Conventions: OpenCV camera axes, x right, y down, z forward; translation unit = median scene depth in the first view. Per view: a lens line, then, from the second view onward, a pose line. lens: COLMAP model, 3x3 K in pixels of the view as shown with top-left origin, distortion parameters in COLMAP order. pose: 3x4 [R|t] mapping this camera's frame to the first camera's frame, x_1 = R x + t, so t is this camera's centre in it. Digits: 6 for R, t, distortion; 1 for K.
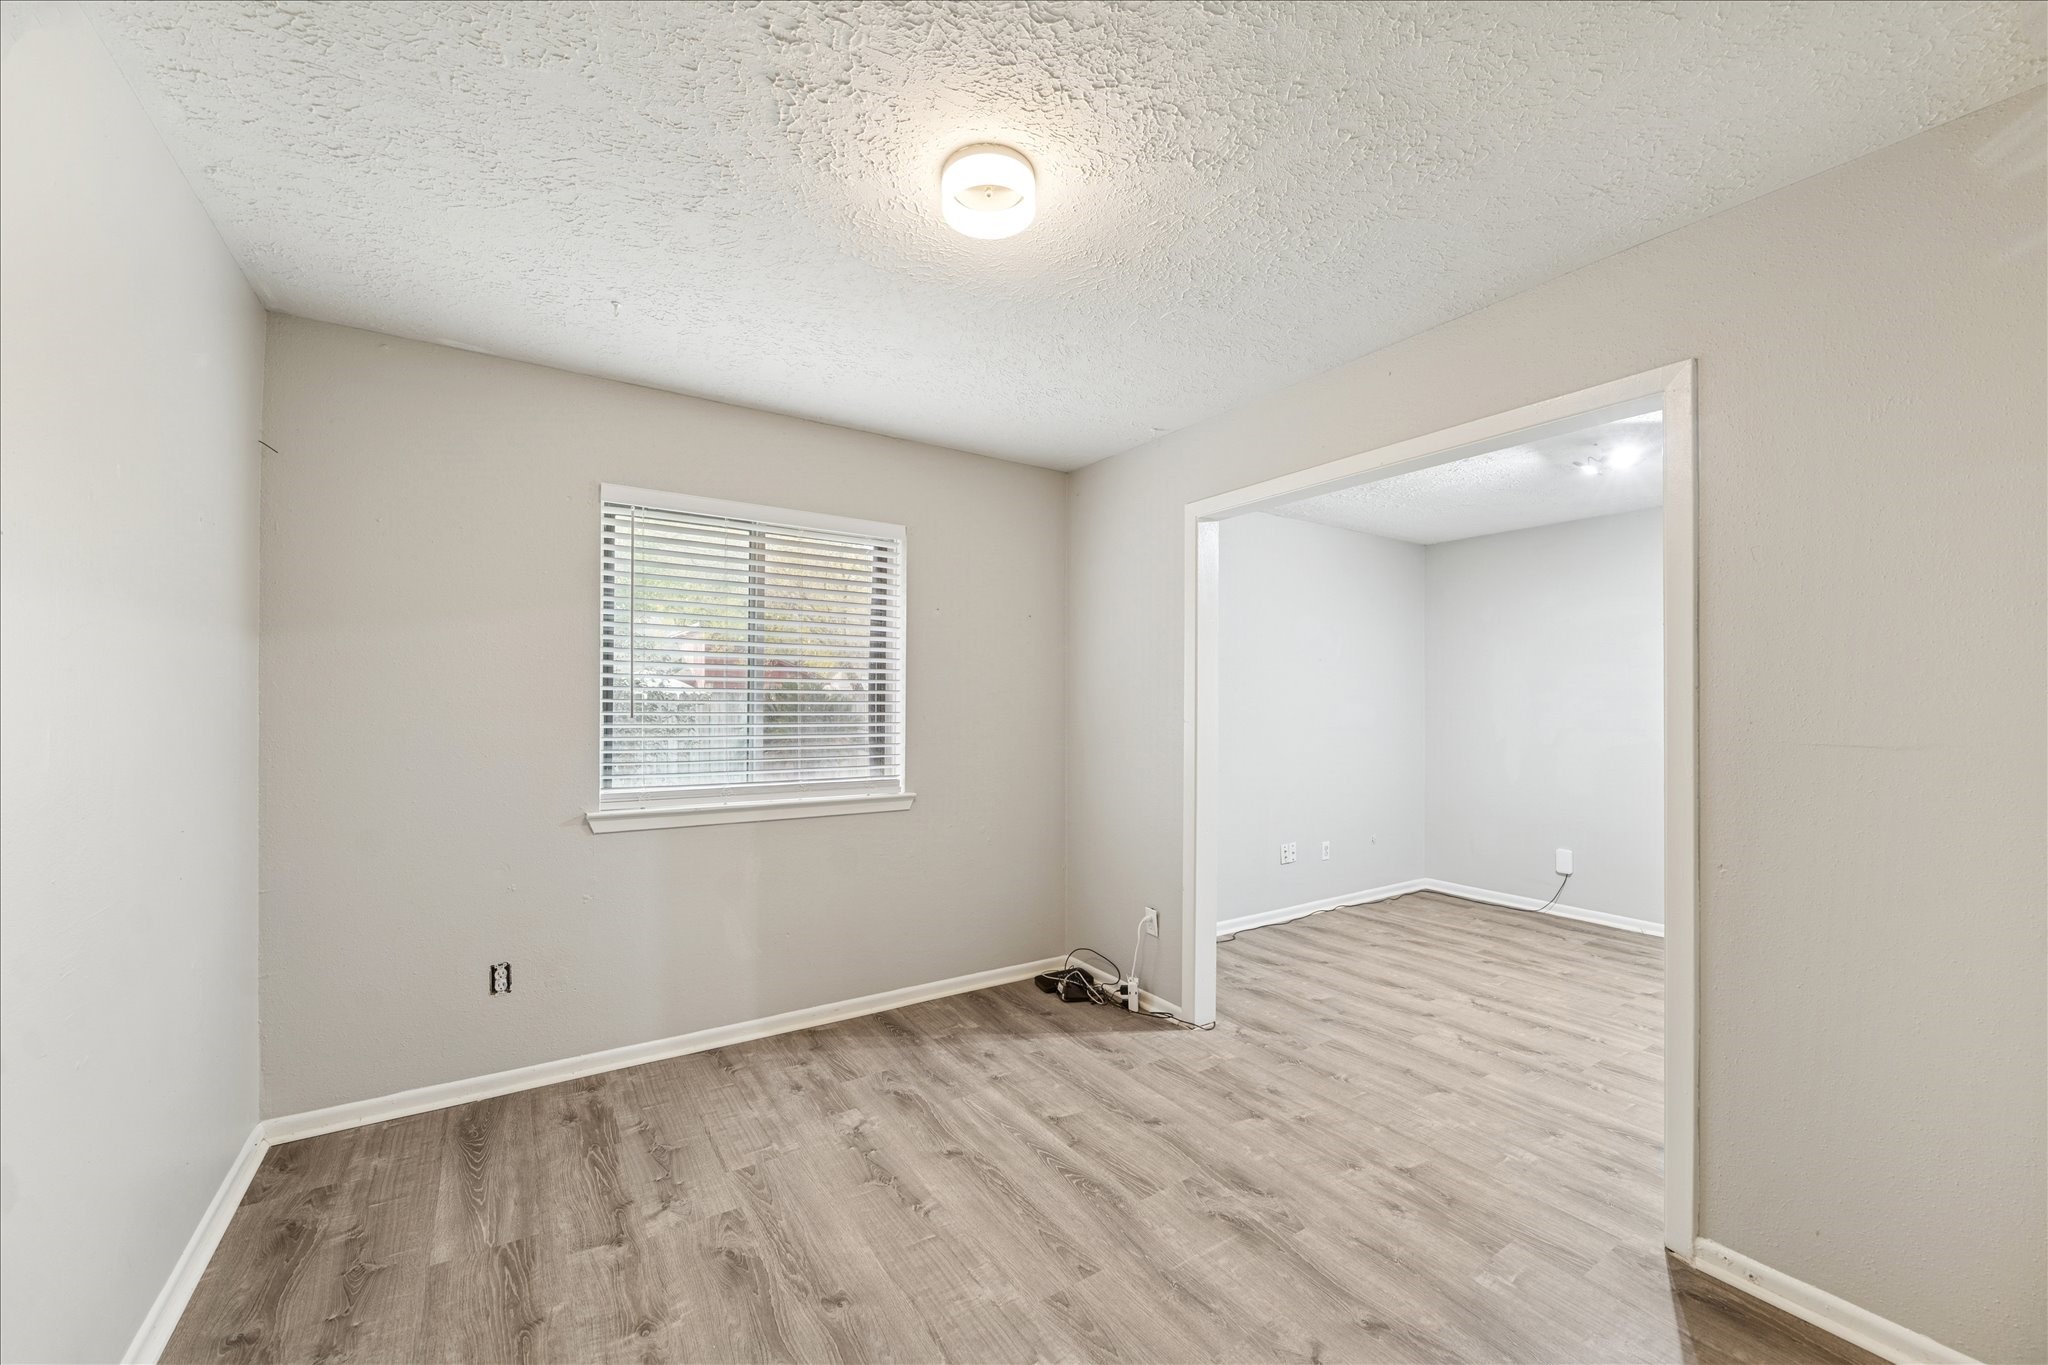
lens RADIAL K [[791.3, 0, 1029.8], [0, 791.3, 729.9], [0, 0, 1]] dist [-0.007943, -0.000176]
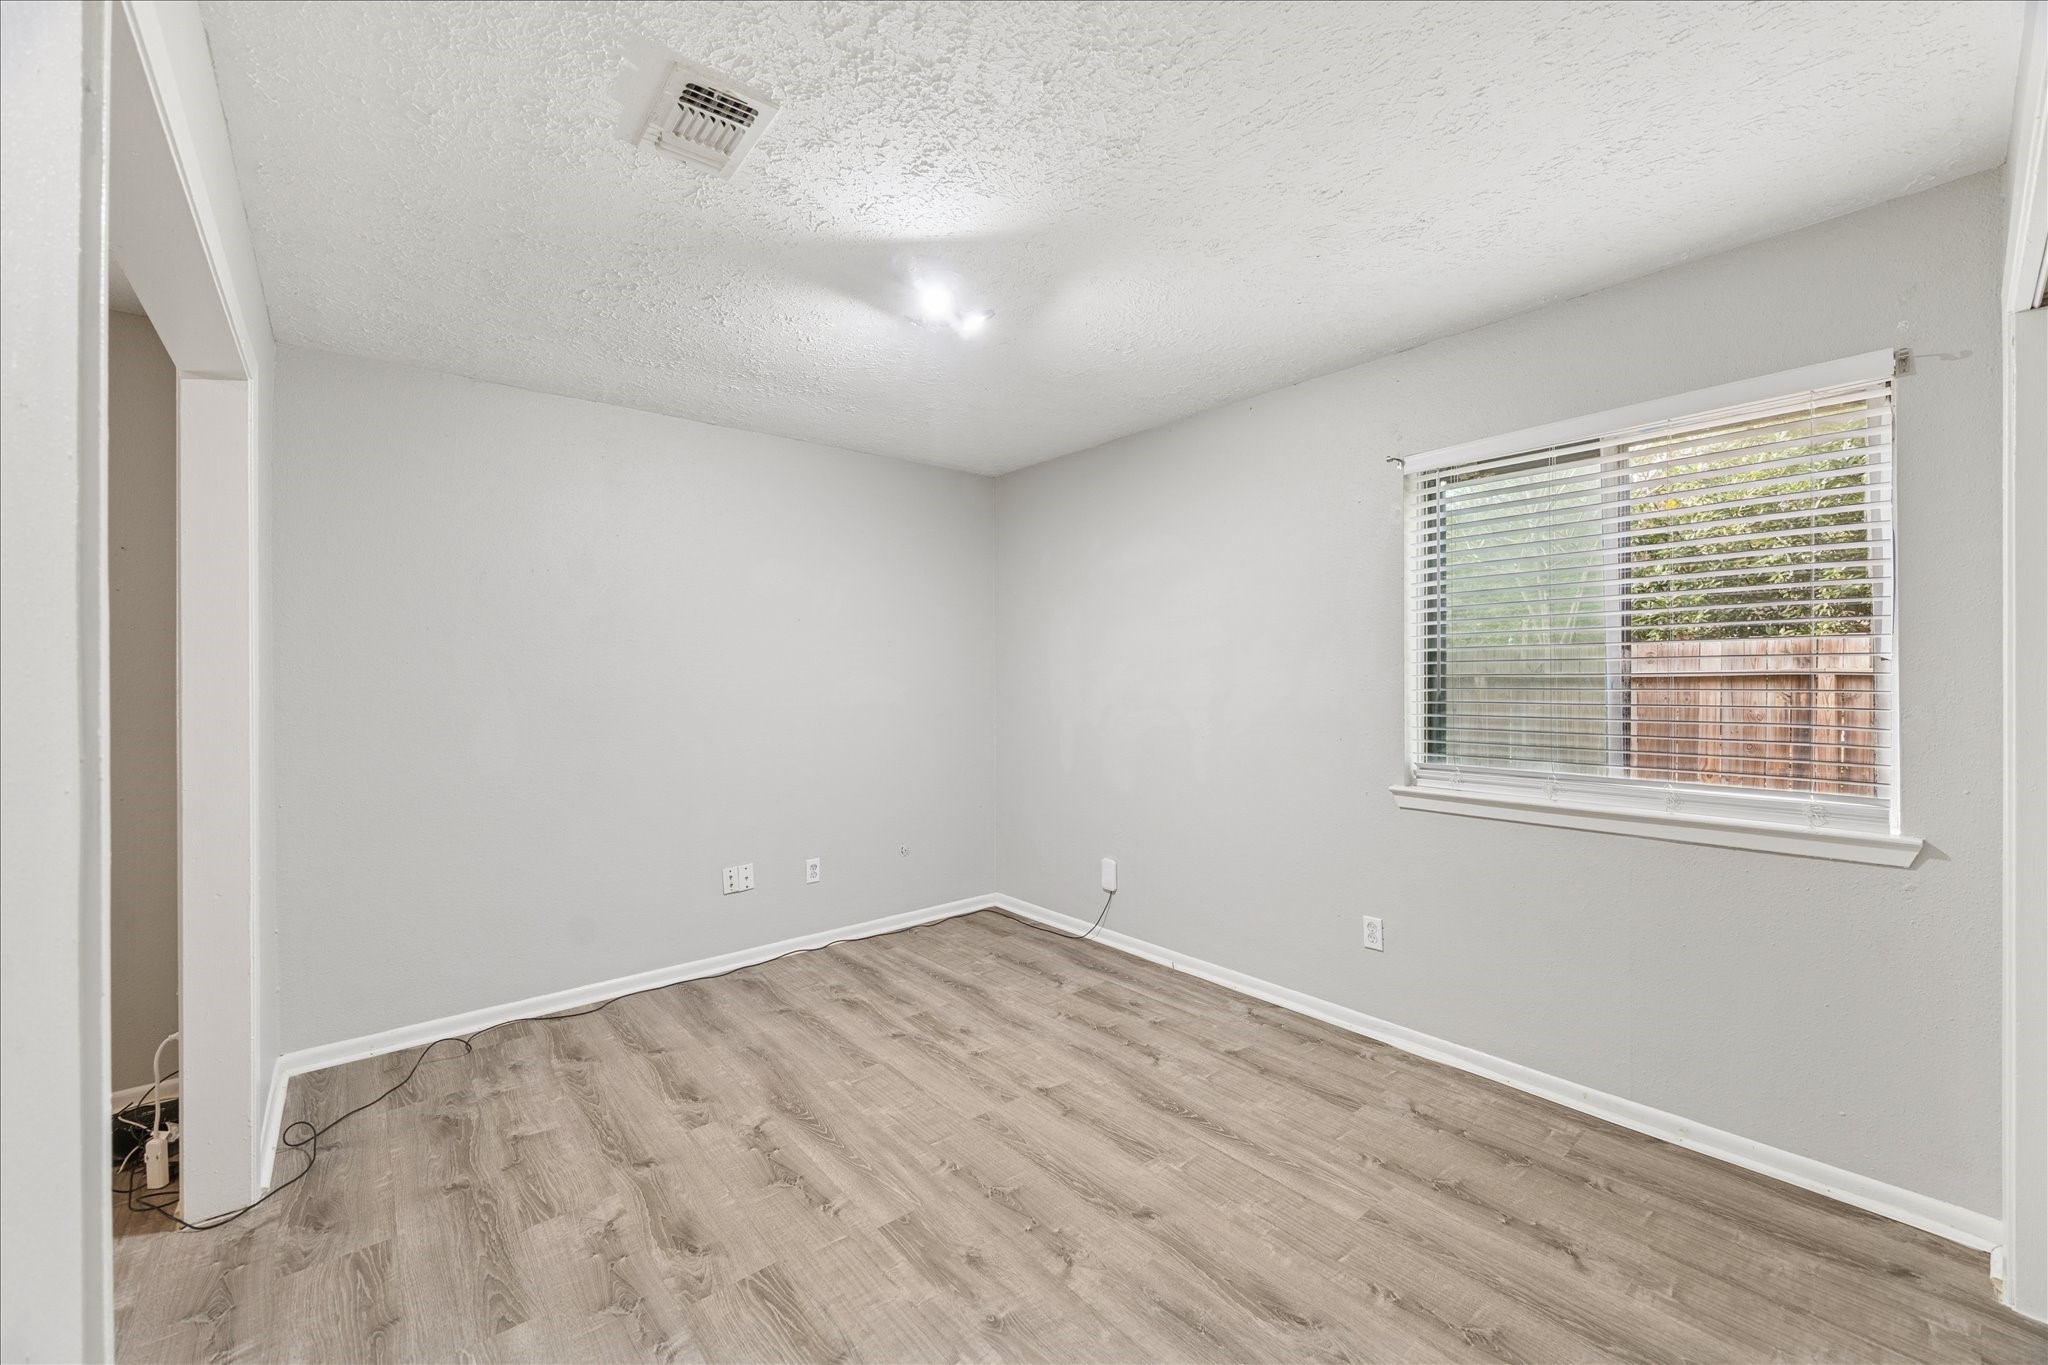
lens RADIAL K [[795.1, 0, 1024.0], [0, 795.1, 682.5], [0, 0, 1]] dist [-0.006025, 0.000133]
pose [[0.993387, -0.012037, 0.114177, 0.867802], [0.015286, 0.999501, -0.027628, -0.009524], [-0.113788, 0.029190, 0.993076, 0.361611]]
